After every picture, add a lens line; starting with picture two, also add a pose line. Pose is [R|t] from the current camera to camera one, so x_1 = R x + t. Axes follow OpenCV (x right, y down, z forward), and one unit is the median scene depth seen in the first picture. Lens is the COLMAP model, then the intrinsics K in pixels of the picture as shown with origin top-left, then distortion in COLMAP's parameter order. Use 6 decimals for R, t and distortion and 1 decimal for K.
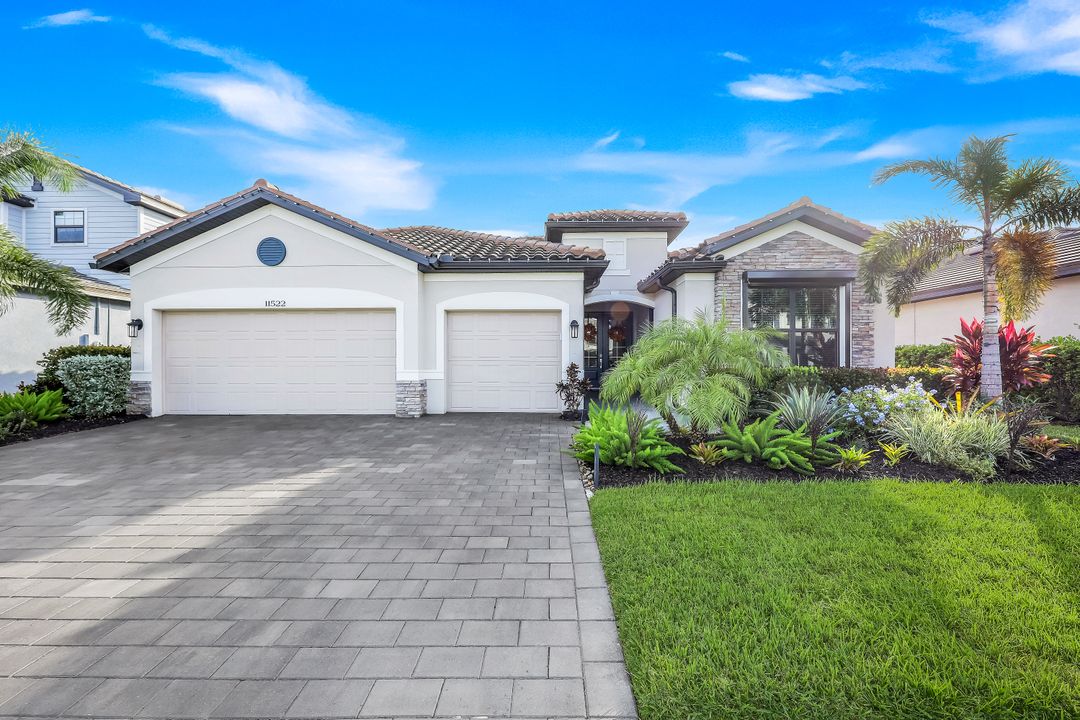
lens RADIAL K [[432.8, 0, 540.0], [0, 432.8, 360.0], [0, 0, 1]] dist [-0.001641, -0.000243]
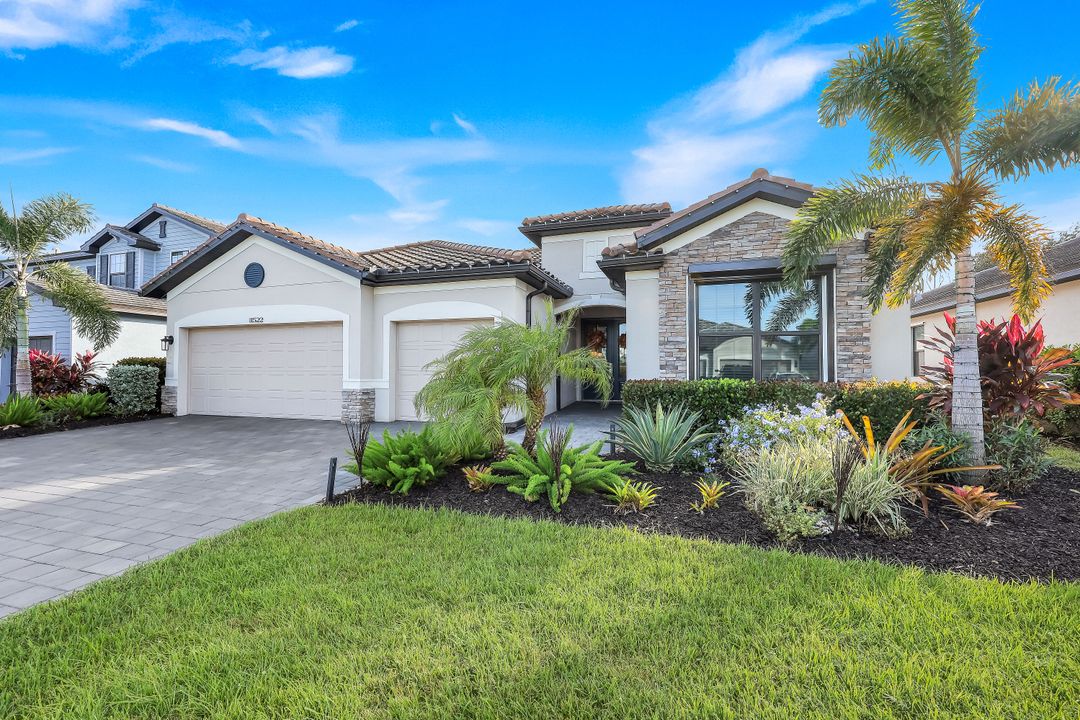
lens RADIAL K [[439.3, 0, 540.0], [0, 439.3, 360.0], [0, 0, 1]] dist [0.000714, -0.000100]
pose [[0.959245, -0.004085, -0.282547, 0.434509], [-0.001604, 0.999801, -0.019900, -0.002807], [0.282572, 0.019543, 0.959047, 0.098996]]
